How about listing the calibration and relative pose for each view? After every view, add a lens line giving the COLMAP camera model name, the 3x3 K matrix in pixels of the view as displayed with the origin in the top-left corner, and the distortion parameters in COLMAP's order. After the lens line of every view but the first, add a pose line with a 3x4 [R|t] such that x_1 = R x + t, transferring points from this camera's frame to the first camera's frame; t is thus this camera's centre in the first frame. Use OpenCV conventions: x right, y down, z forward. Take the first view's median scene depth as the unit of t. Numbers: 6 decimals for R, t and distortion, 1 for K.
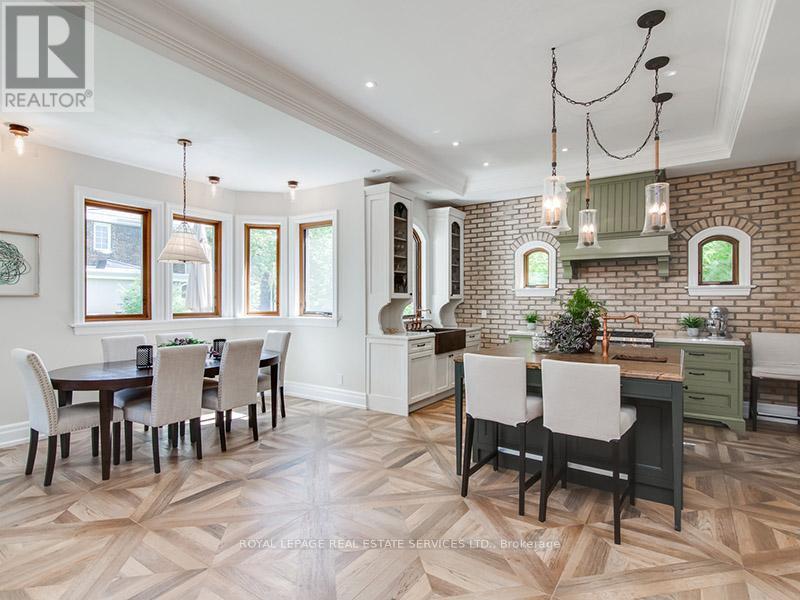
lens RADIAL K [[422.7, 0, 403.1], [0, 422.7, 299.6], [0, 0, 1]] dist [0.000555, -0.001038]
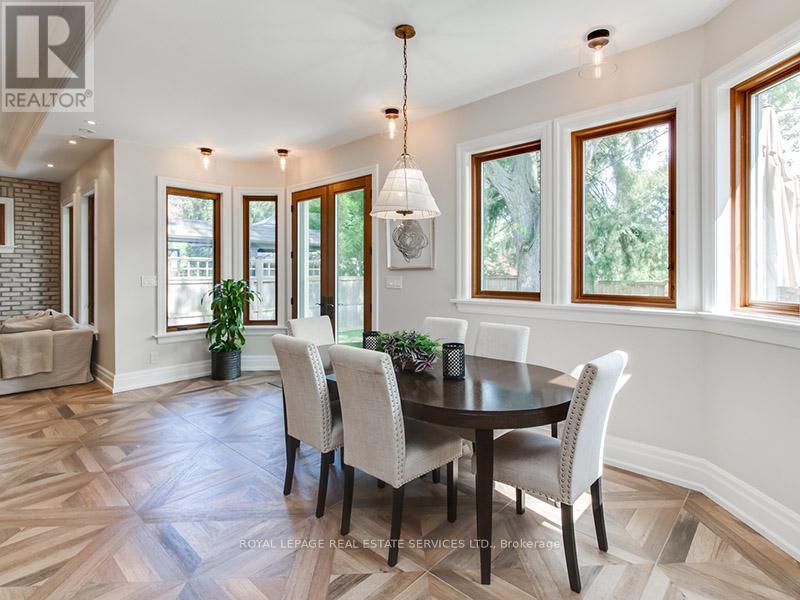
lens RADIAL K [[419.5, 0, 406.2], [0, 419.5, 274.0], [0, 0, 1]] dist [0.002867, 0.001632]
pose [[-0.154419, 0.006107, -0.987987, 0.100754], [0.002316, 0.999980, 0.005820, -0.001266], [0.988003, -0.001389, -0.154430, 0.894797]]
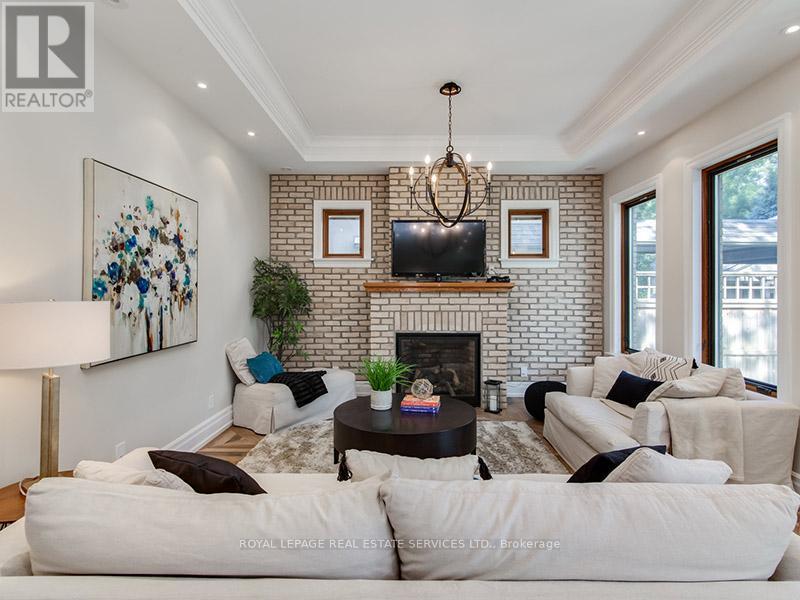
lens RADIAL K [[417.6, 0, 405.3], [0, 417.6, 286.5], [0, 0, 1]] dist [0.000130, -0.000225]
pose [[-0.836665, -0.009166, -0.547638, -0.112607], [-0.002835, 0.999919, -0.012404, -0.000042], [0.547707, -0.008825, -0.836624, 0.133471]]
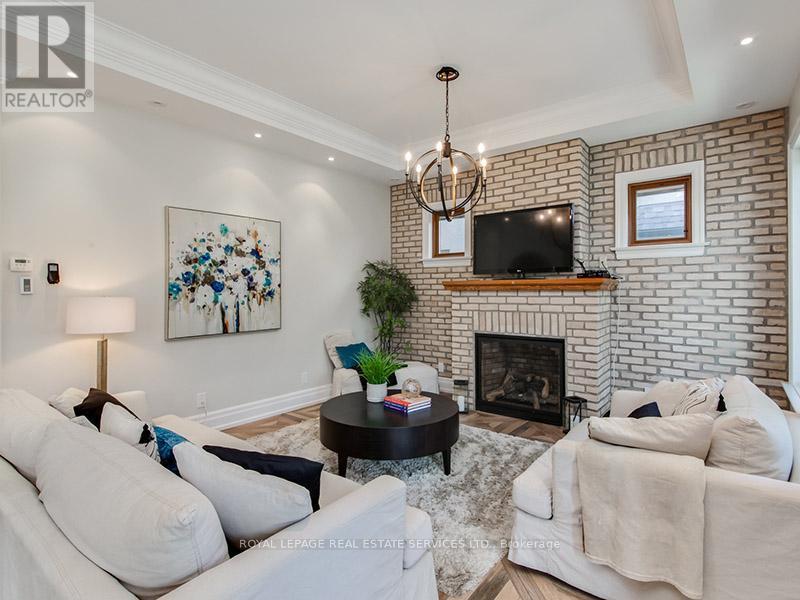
lens RADIAL K [[421.0, 0, 405.4], [0, 421.0, 286.7], [0, 0, 1]] dist [0.001679, -0.000794]
pose [[-0.997627, 0.002626, 0.068801, -0.540394], [0.002050, 0.999962, -0.008440, 0.000137], [-0.068821, -0.008279, -0.997595, 0.257373]]
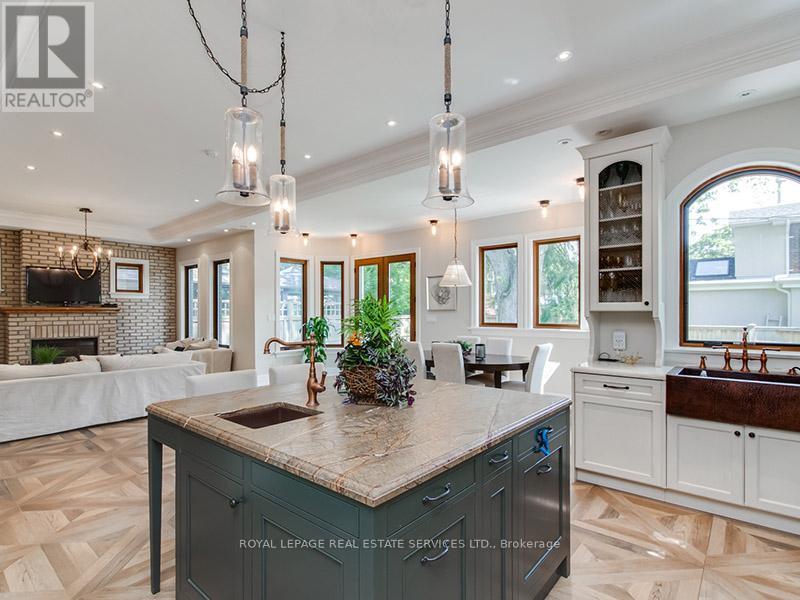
lens RADIAL K [[414.8, 0, 399.1], [0, 414.8, 312.8], [0, 0, 1]] dist [0.002341, 0.000071]
pose [[-0.114125, 0.002314, -0.993464, 0.705483], [0.001747, 0.999996, 0.002129, -0.001570], [0.993465, -0.001493, -0.114129, 0.788332]]
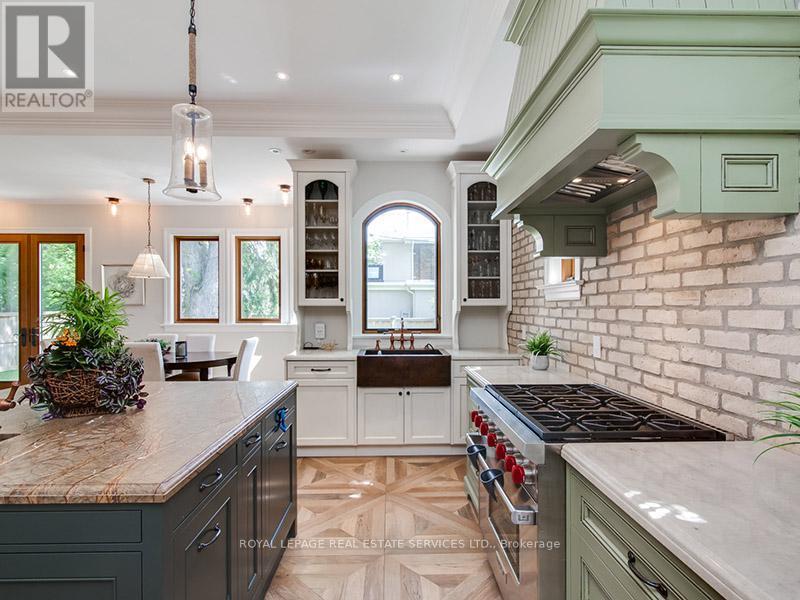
lens RADIAL K [[415.8, 0, 399.4], [0, 415.8, 308.2], [0, 0, 1]] dist [0.003521, 0.000509]
pose [[0.574481, 0.001555, -0.818516, 0.735898], [0.001612, 0.999994, 0.003031, -0.000301], [0.818516, -0.003060, 0.574475, 0.729328]]
